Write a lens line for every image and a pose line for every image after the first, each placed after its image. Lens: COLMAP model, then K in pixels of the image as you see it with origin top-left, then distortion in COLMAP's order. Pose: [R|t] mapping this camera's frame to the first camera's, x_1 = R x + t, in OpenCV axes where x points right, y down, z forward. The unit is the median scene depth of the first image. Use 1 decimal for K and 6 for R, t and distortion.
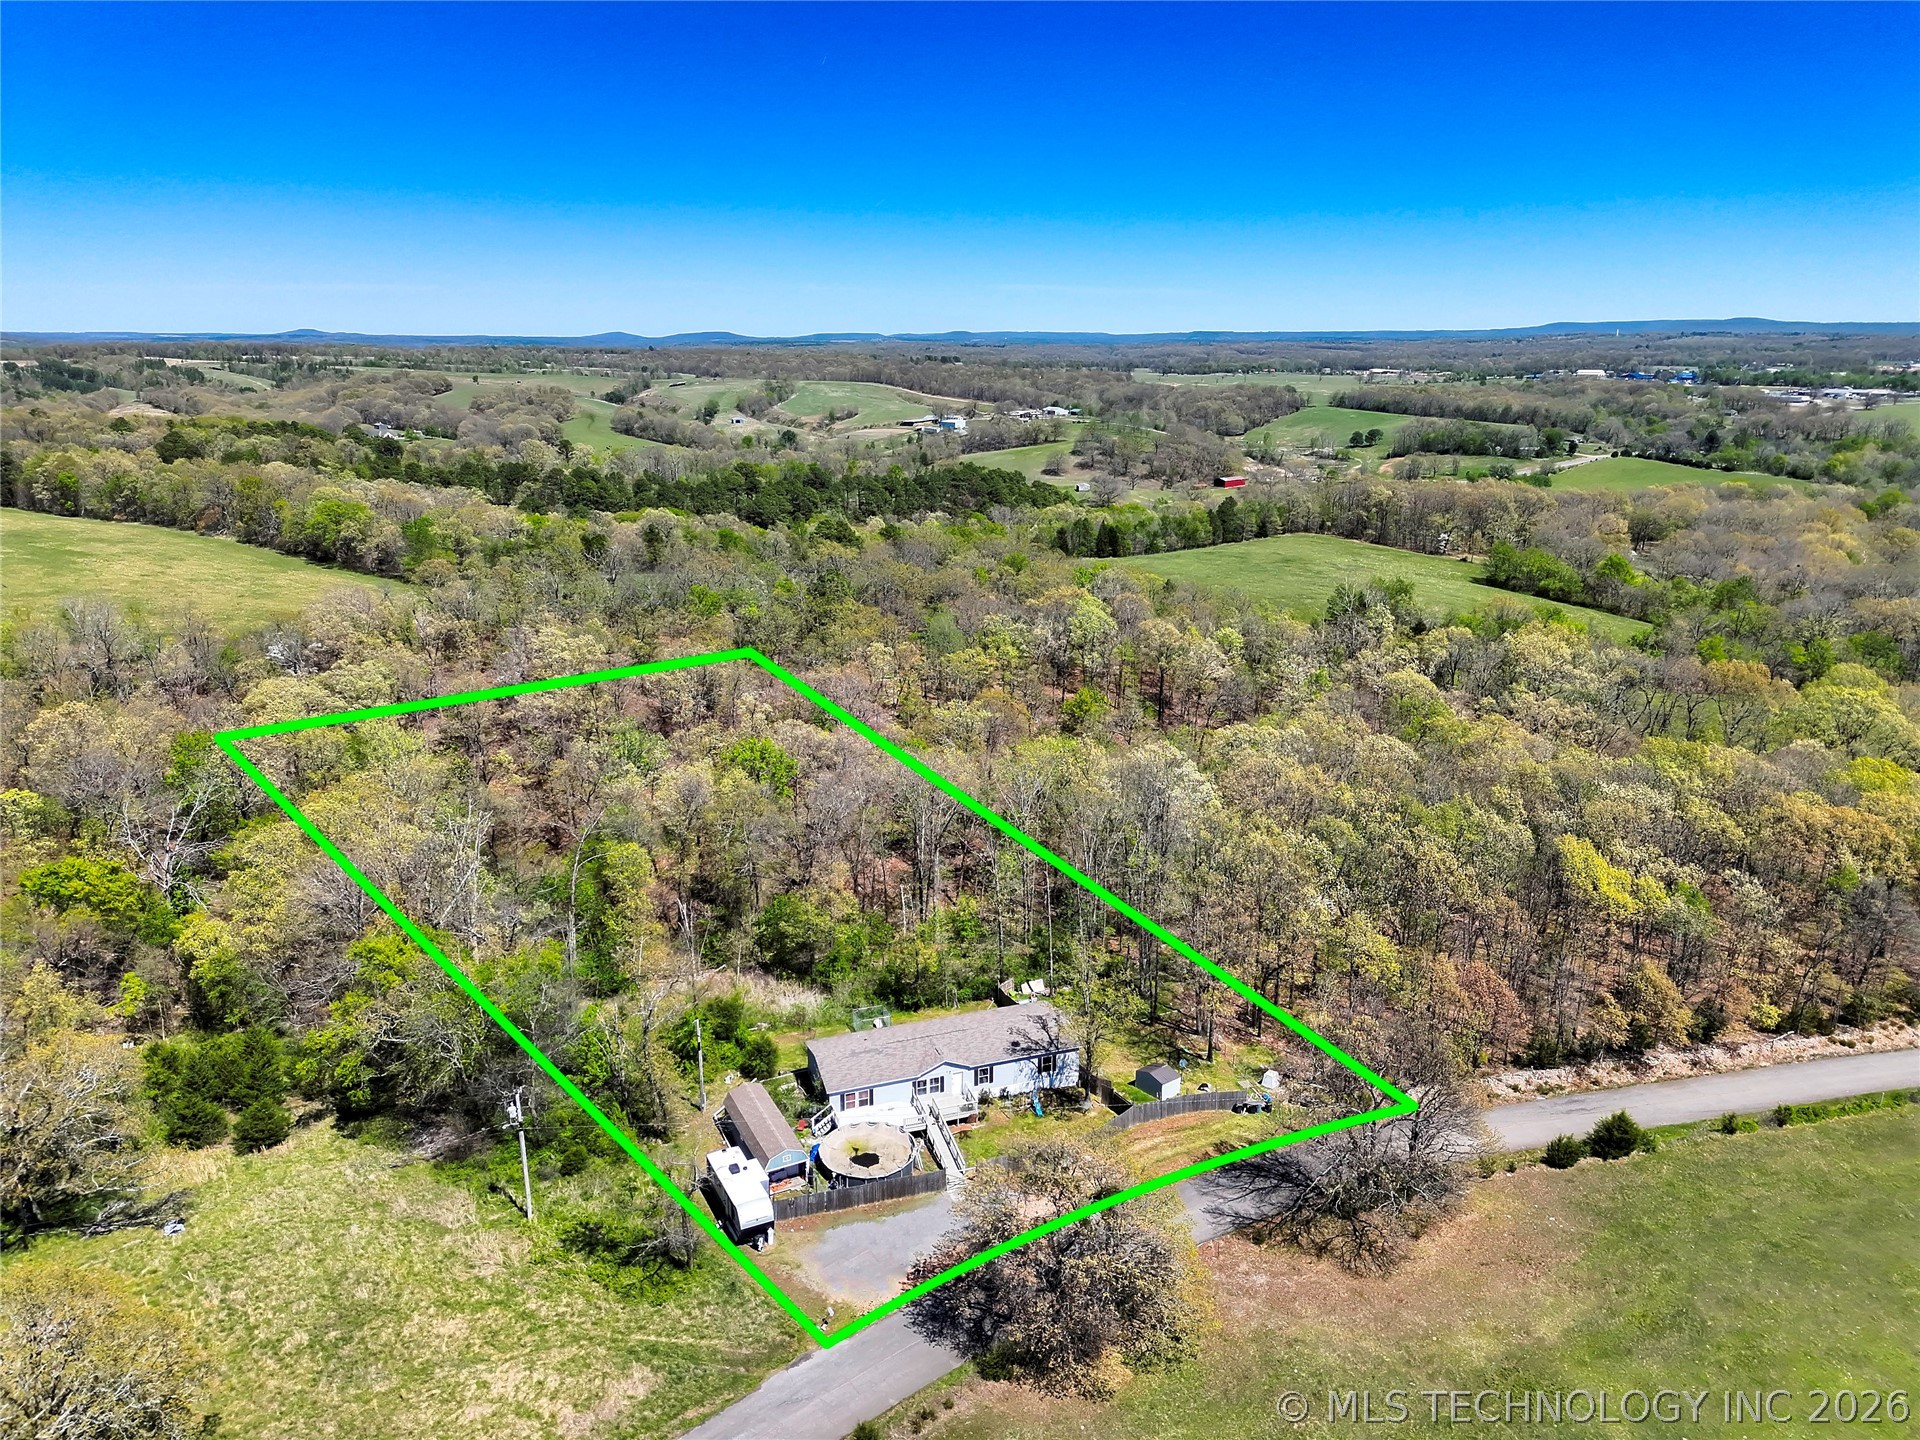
lens RADIAL K [[1349.2, 0, 969.6], [0, 1349.2, 715.8], [0, 0, 1]] dist [0.068198, -0.057467]
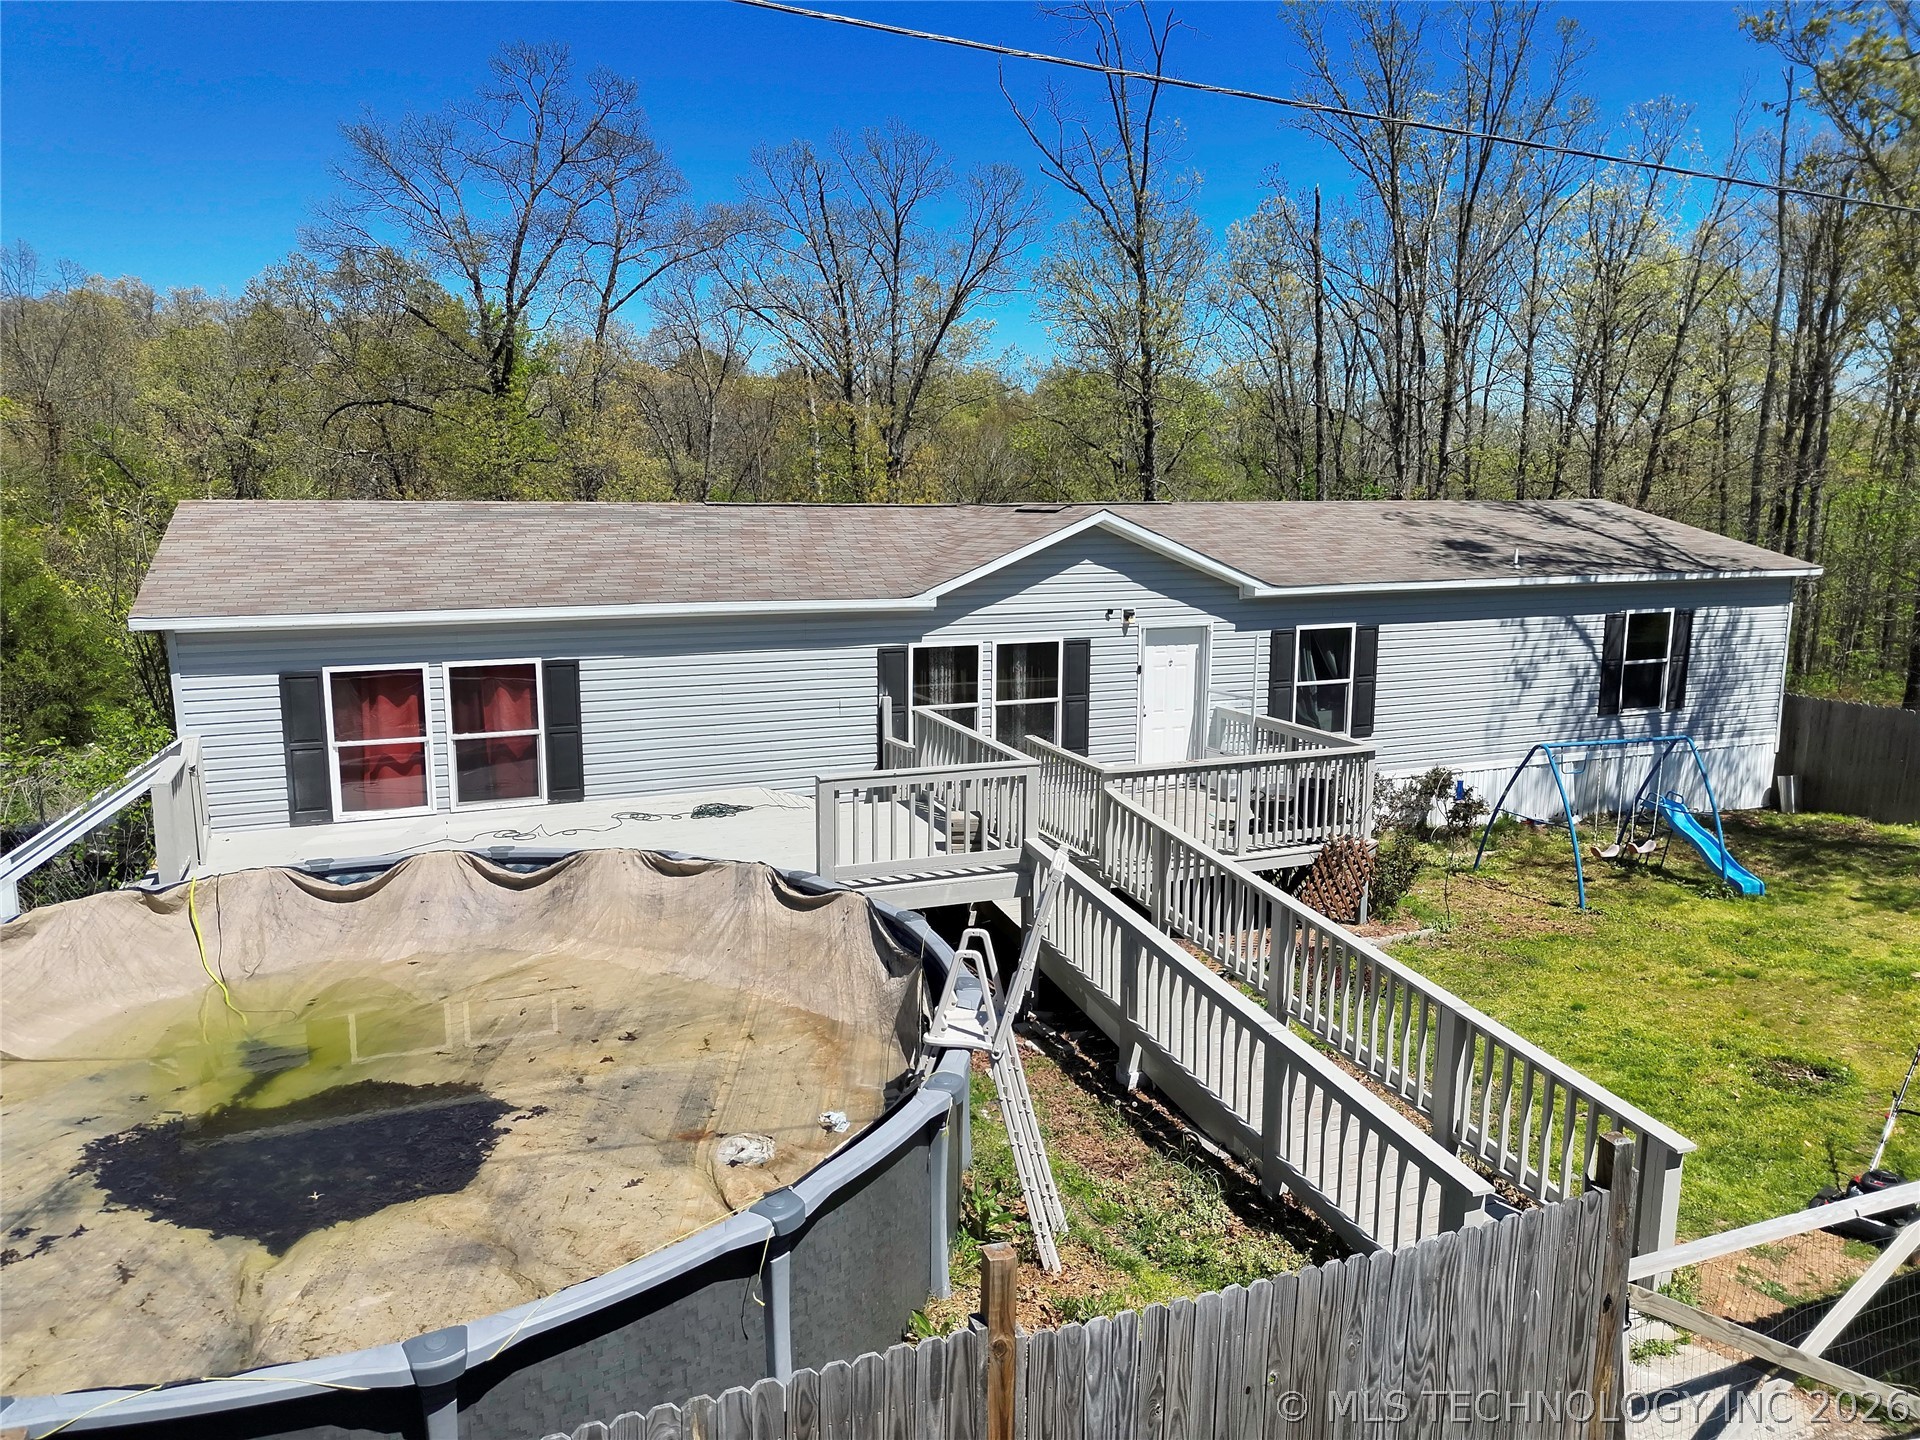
lens RADIAL K [[1349.2, 0, 961.2], [0, 1349.2, 720.1], [0, 0, 1]] dist [0.068198, -0.057467]
pose [[0.998229, -0.016091, 0.057264, -0.040906], [0.022579, 0.993164, -0.114523, 0.288134], [-0.055029, 0.115613, 0.991769, 0.848046]]
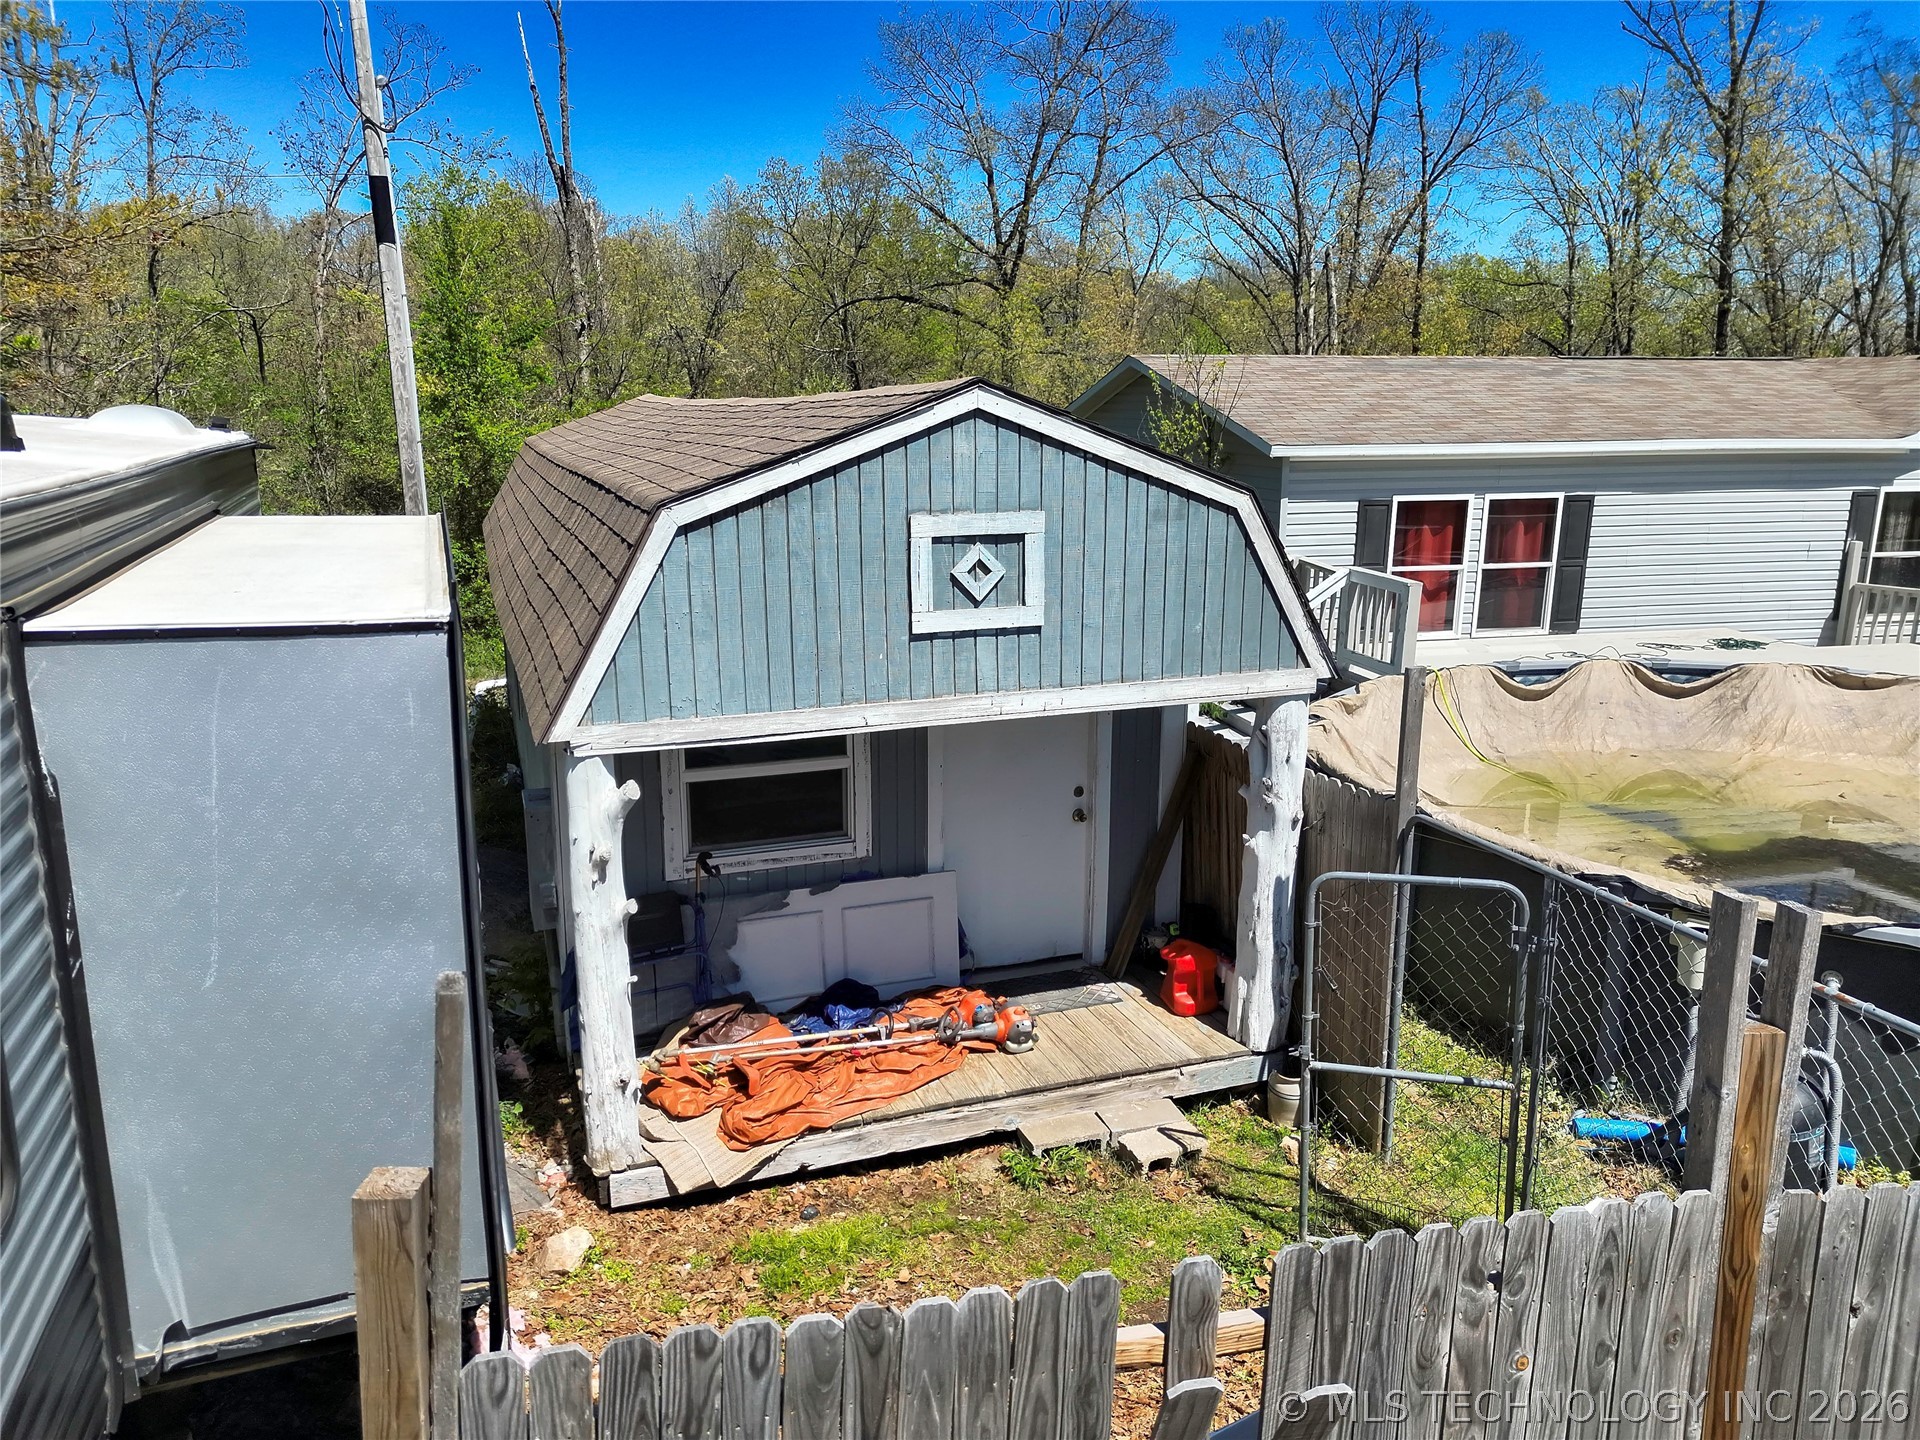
lens RADIAL K [[1349.2, 0, 956.3], [0, 1349.2, 718.1], [0, 0, 1]] dist [0.068198, -0.057467]
pose [[0.993530, 0.020230, -0.111754, -0.114115], [-0.026452, 0.998164, -0.054479, 0.297519], [0.110447, 0.057083, 0.992241, 0.837834]]
